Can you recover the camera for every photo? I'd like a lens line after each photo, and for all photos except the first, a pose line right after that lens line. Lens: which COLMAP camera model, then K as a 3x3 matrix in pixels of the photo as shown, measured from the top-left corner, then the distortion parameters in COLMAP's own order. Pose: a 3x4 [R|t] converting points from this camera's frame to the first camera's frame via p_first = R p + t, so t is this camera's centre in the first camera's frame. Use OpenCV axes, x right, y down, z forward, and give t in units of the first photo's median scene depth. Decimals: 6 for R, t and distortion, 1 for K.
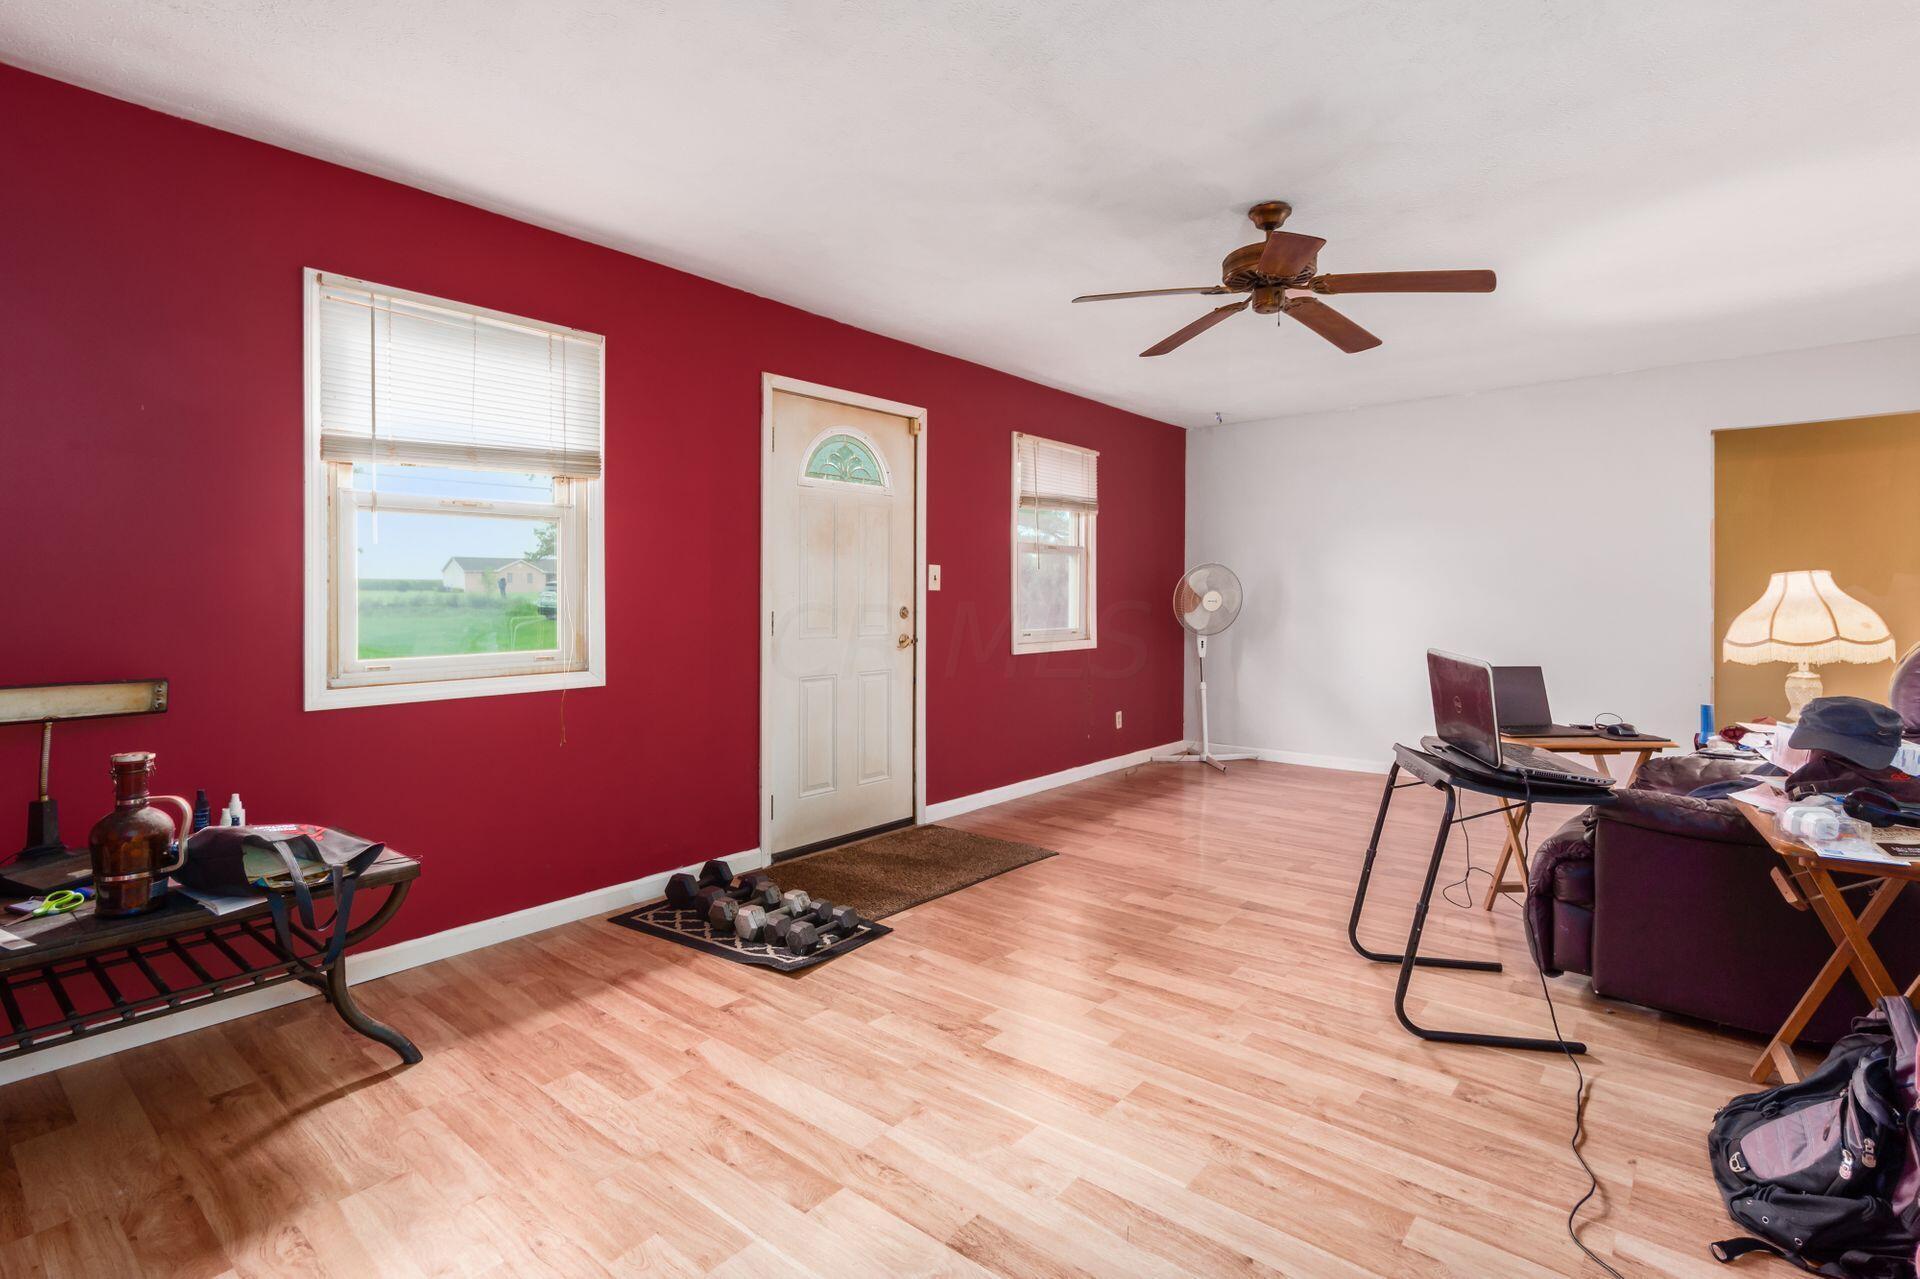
lens RADIAL K [[877.4, 0, 963.9], [0, 877.4, 589.2], [0, 0, 1]] dist [0.000906, 0.000326]
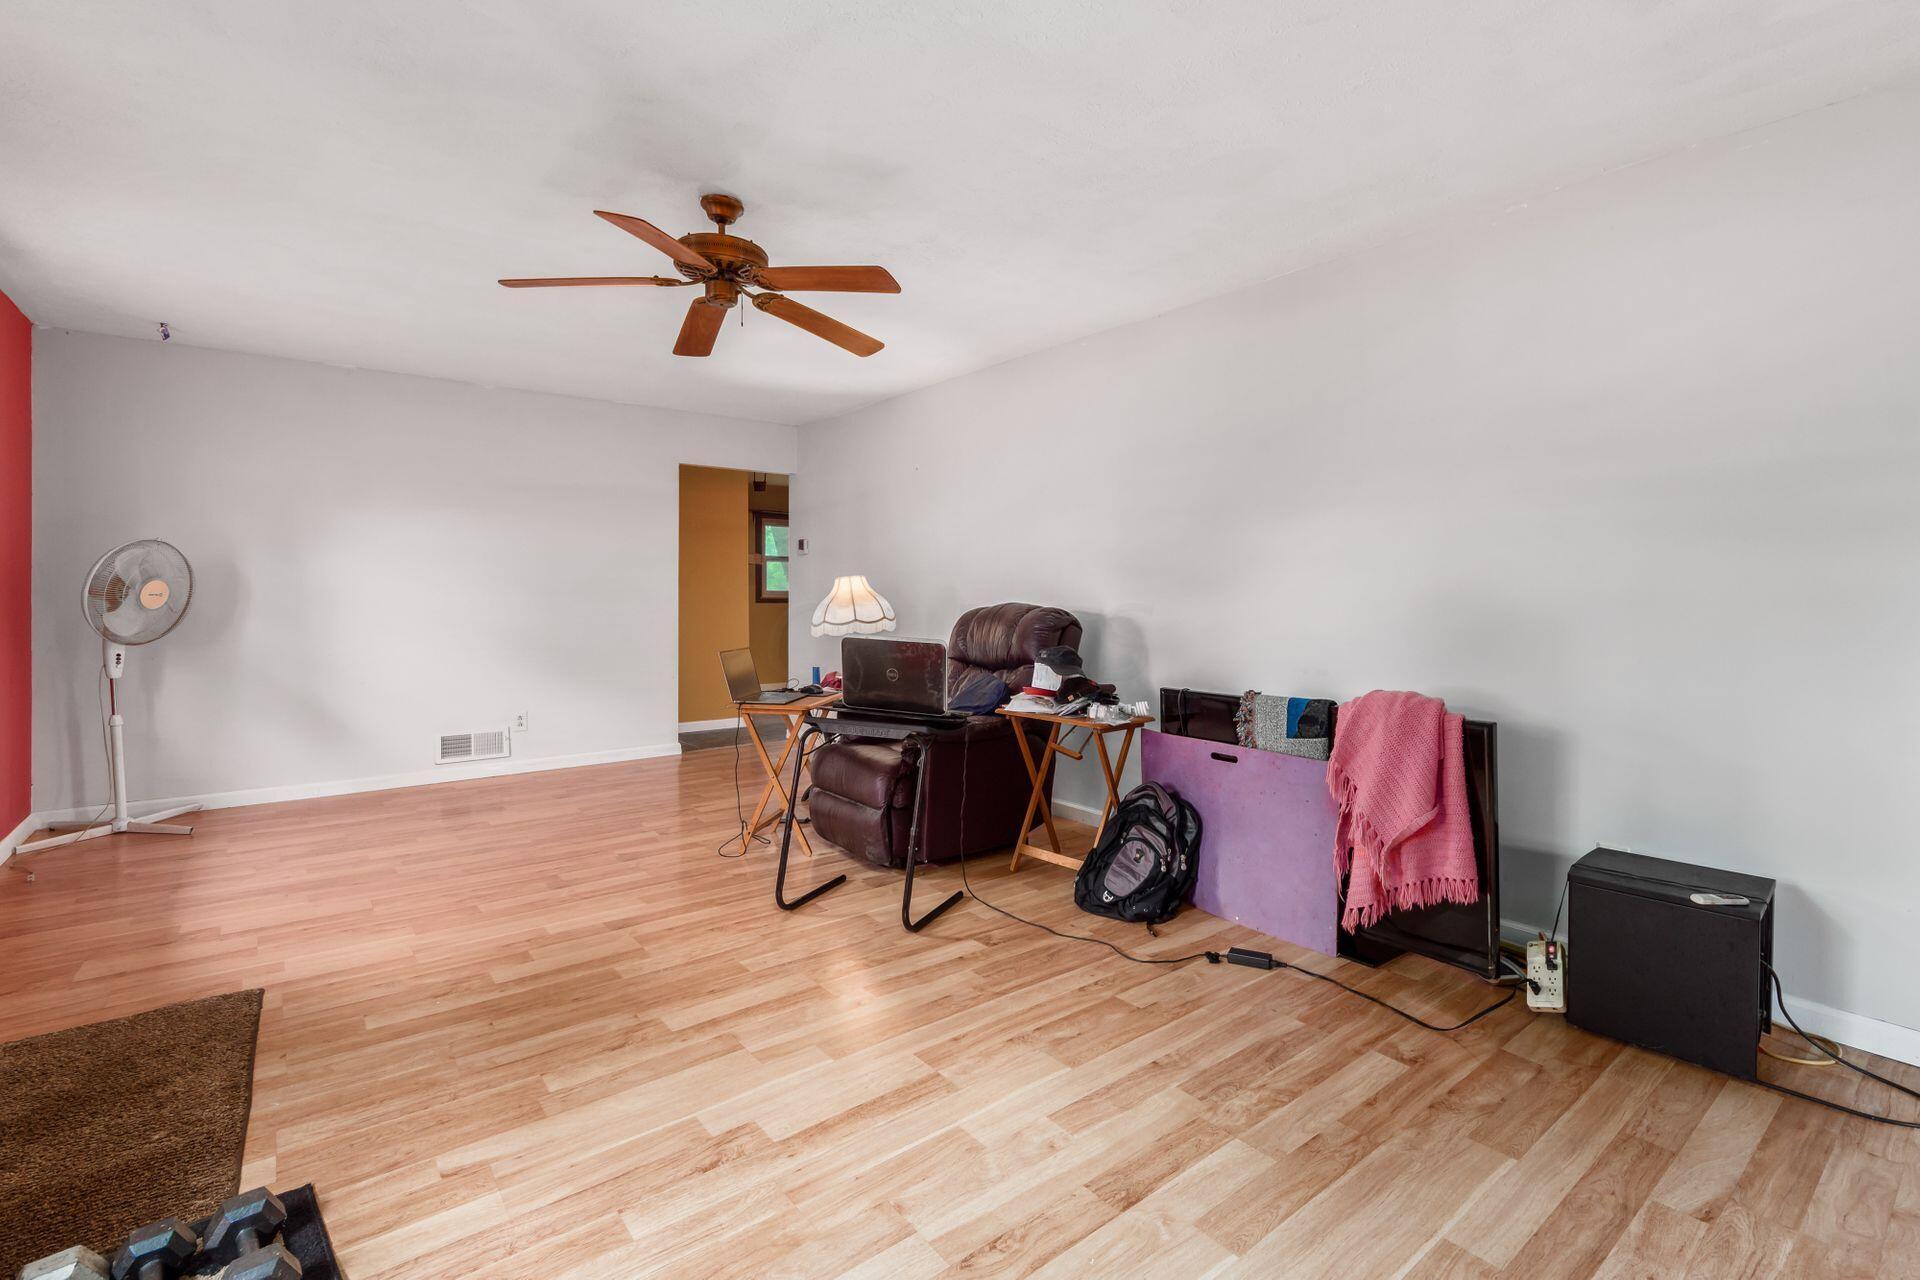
lens RADIAL K [[858.5, 0, 960.0], [0, 858.5, 640.0], [0, 0, 1]] dist [-0.004094, 0.000248]
pose [[0.239573, -0.059751, 0.969038, -0.687362], [-0.007243, 0.997967, 0.063325, -0.009868], [-0.970851, -0.022189, 0.238654, 0.633734]]
